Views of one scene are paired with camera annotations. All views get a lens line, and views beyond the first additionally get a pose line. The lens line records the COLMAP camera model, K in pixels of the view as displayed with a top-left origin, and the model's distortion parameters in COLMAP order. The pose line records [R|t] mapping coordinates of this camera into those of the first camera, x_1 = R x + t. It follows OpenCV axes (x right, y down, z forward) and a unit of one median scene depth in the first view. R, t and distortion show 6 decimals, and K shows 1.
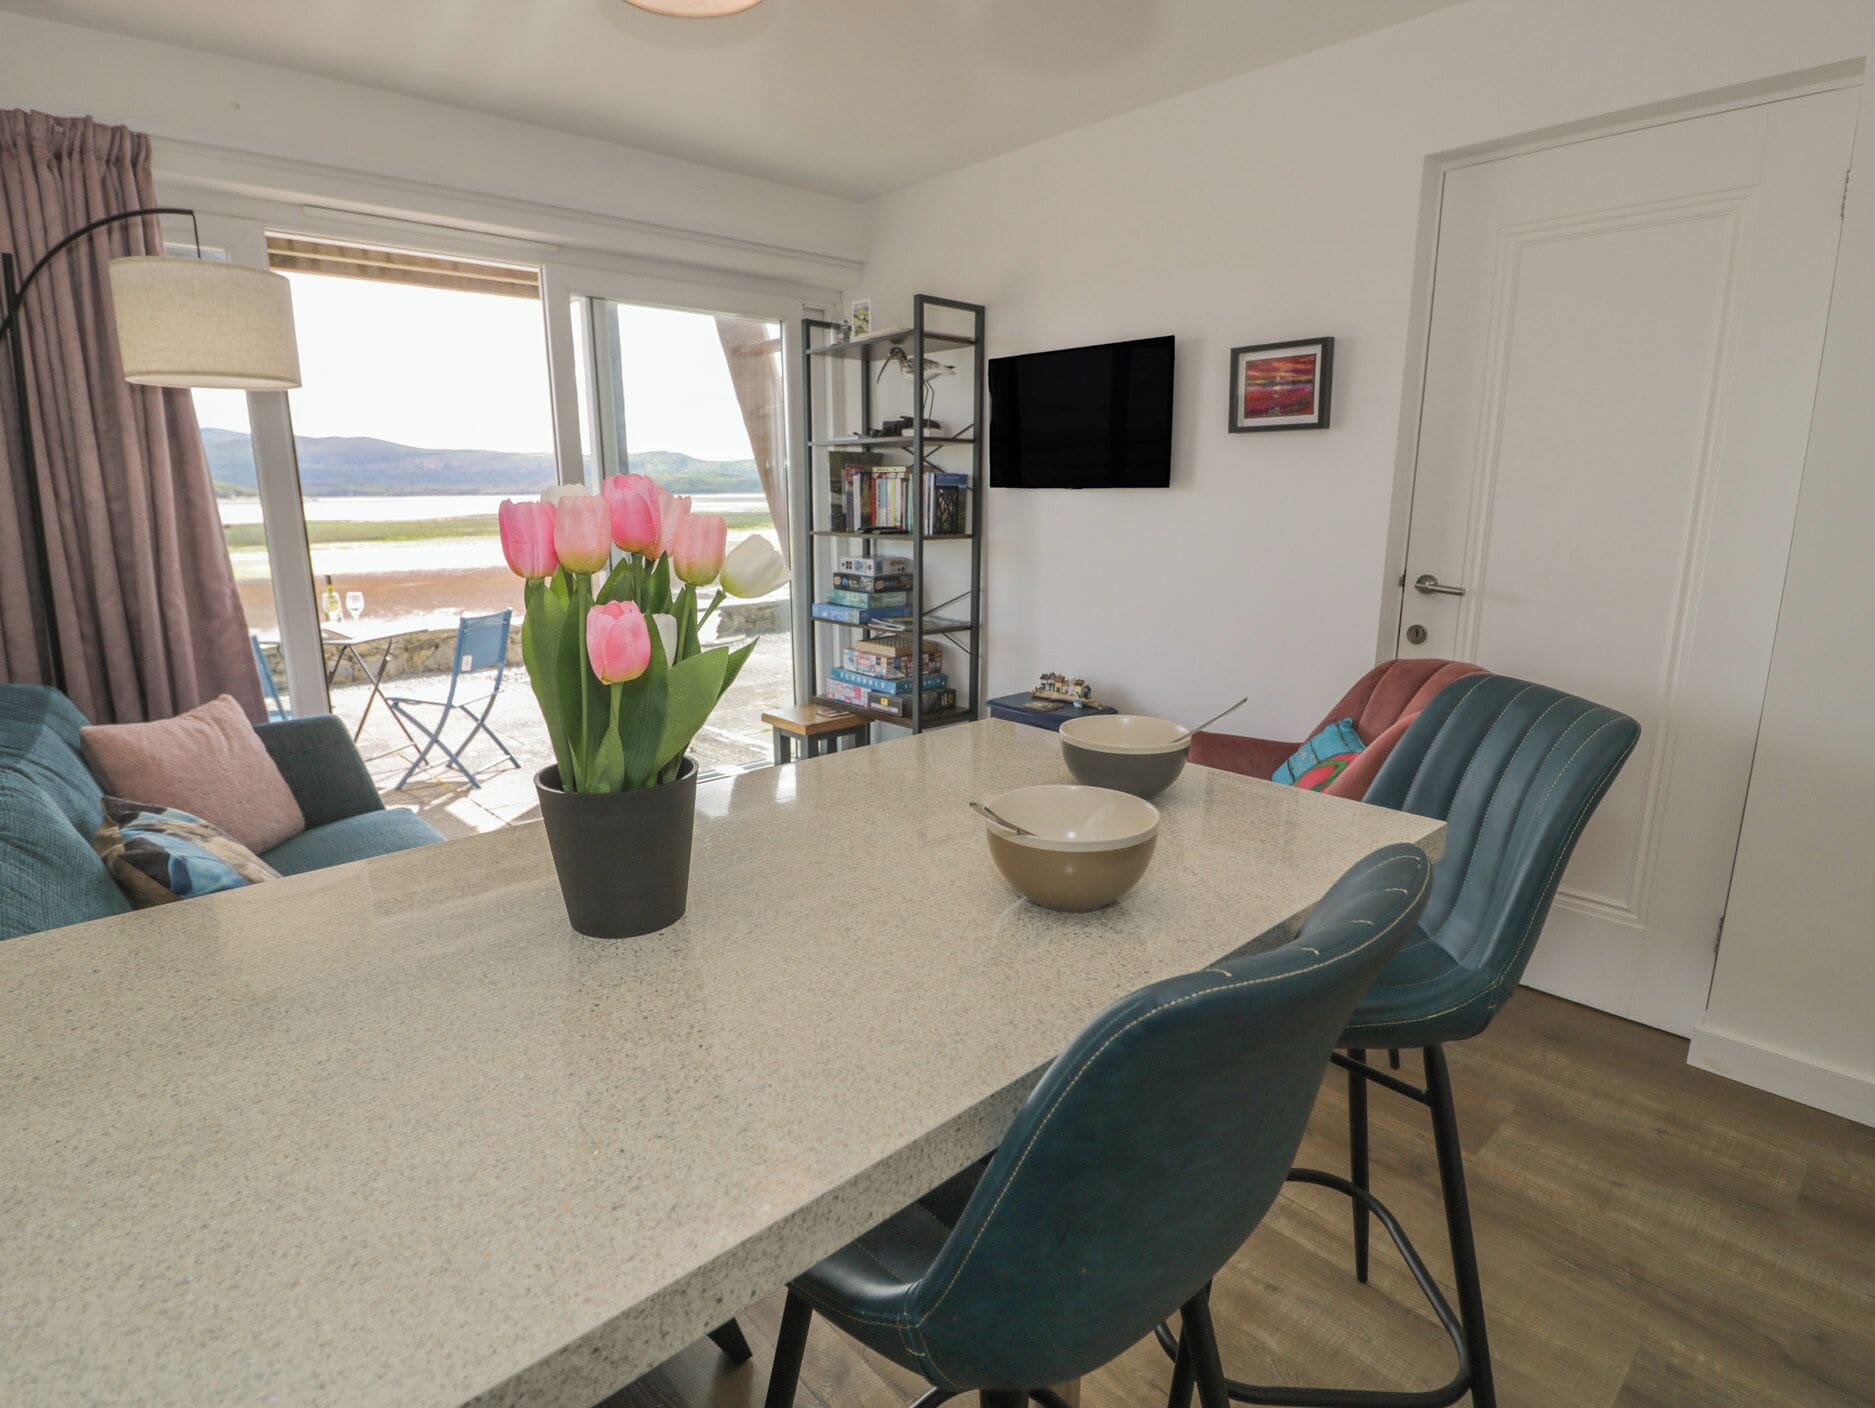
lens RADIAL K [[944.4, 0, 937.5], [0, 944.4, 704.0], [0, 0, 1]] dist [0.002982, -0.011265]
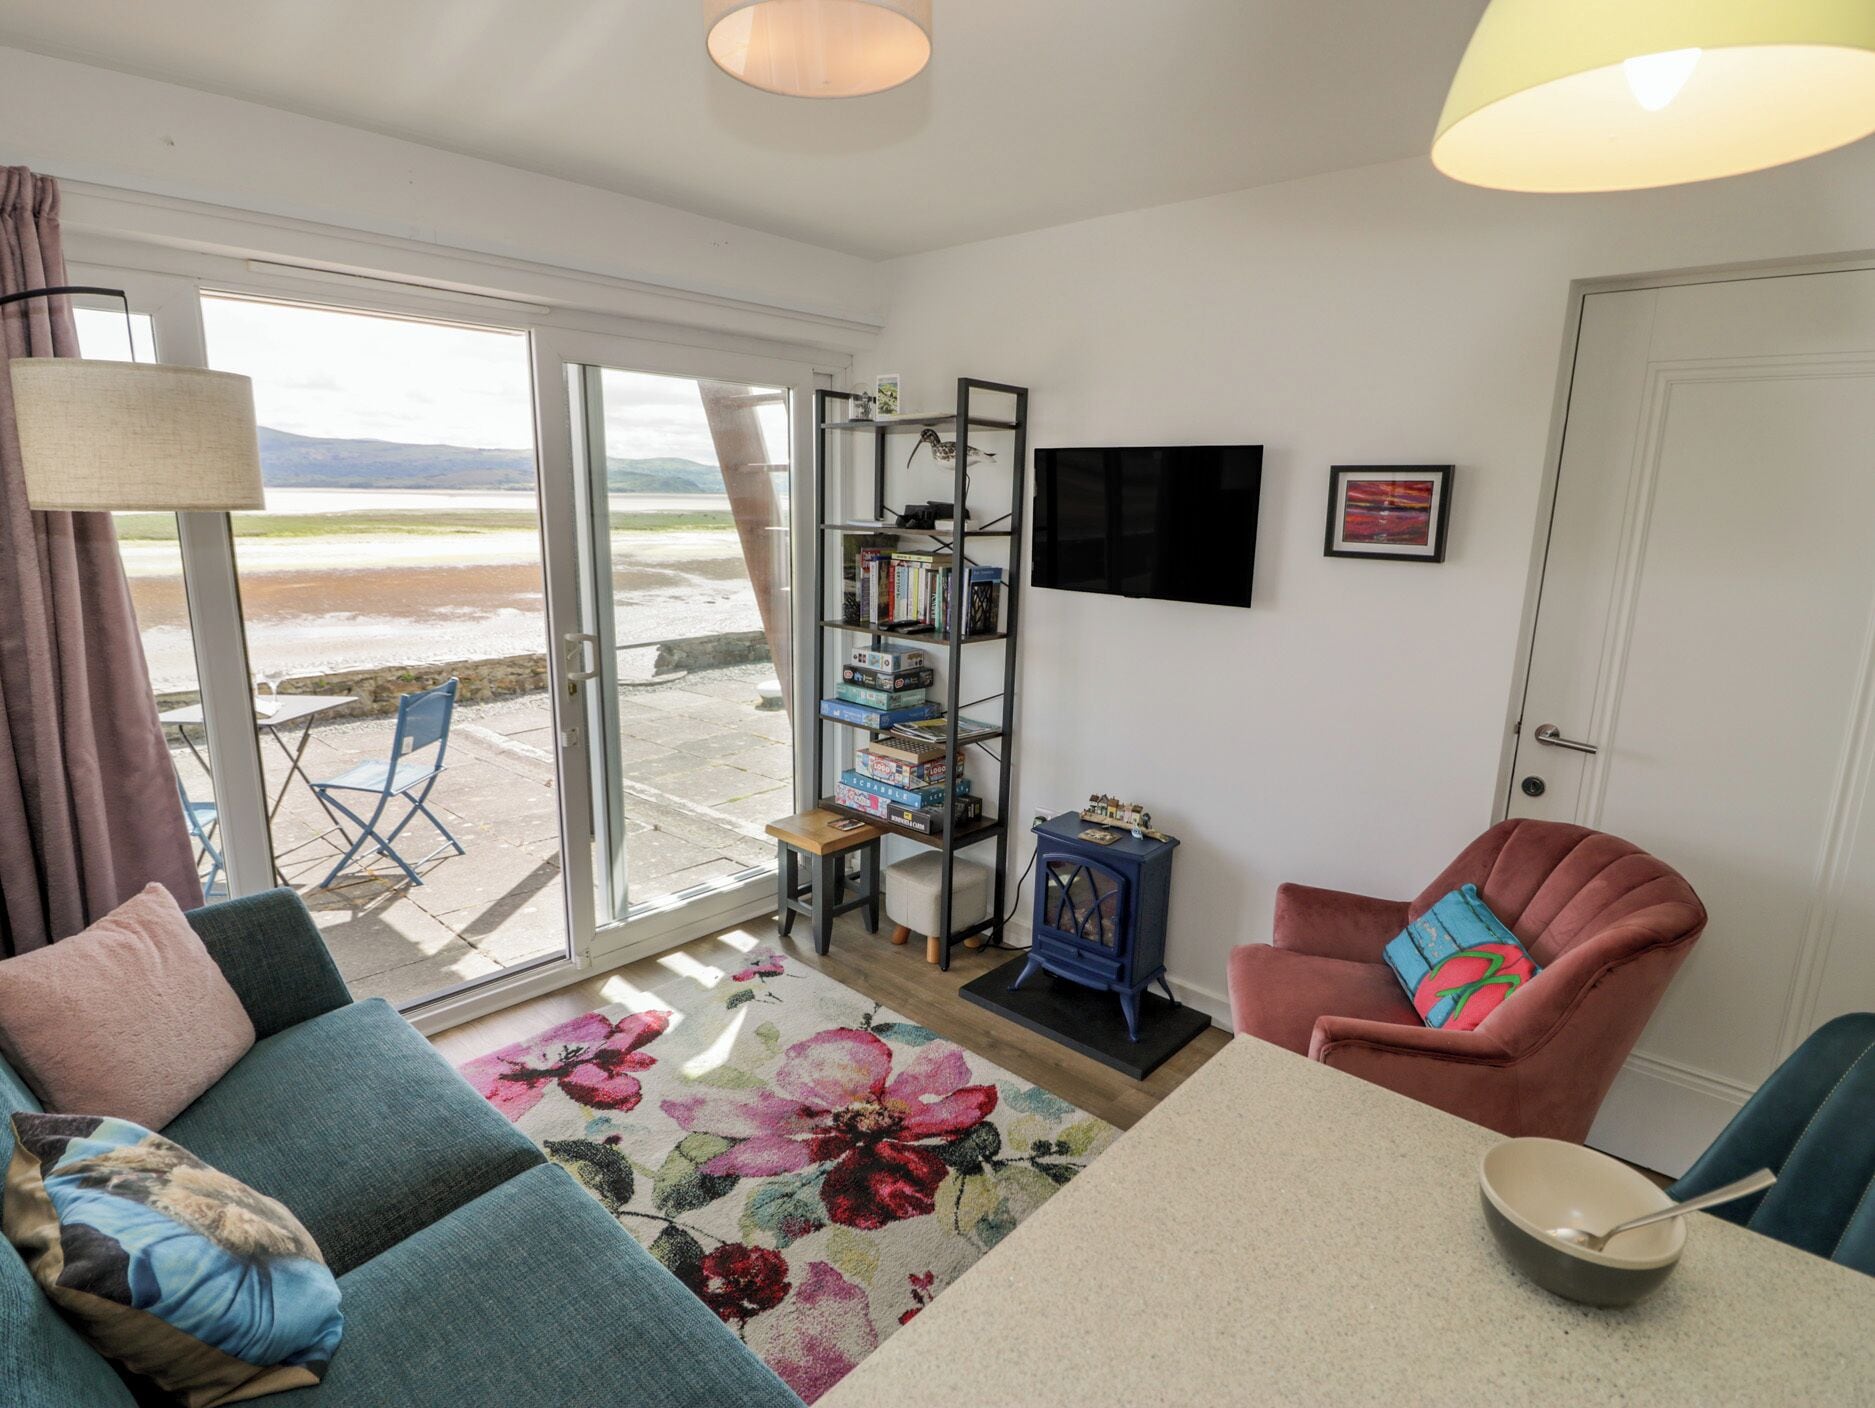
lens RADIAL K [[944.4, 0, 937.5], [0, 944.4, 704.0], [0, 0, 1]] dist [0.002982, -0.011265]
pose [[0.995920, 0.004077, 0.090153, -0.112596], [-0.003625, 0.999980, -0.005176, -0.107473], [-0.090172, 0.004828, 0.995915, 0.098536]]
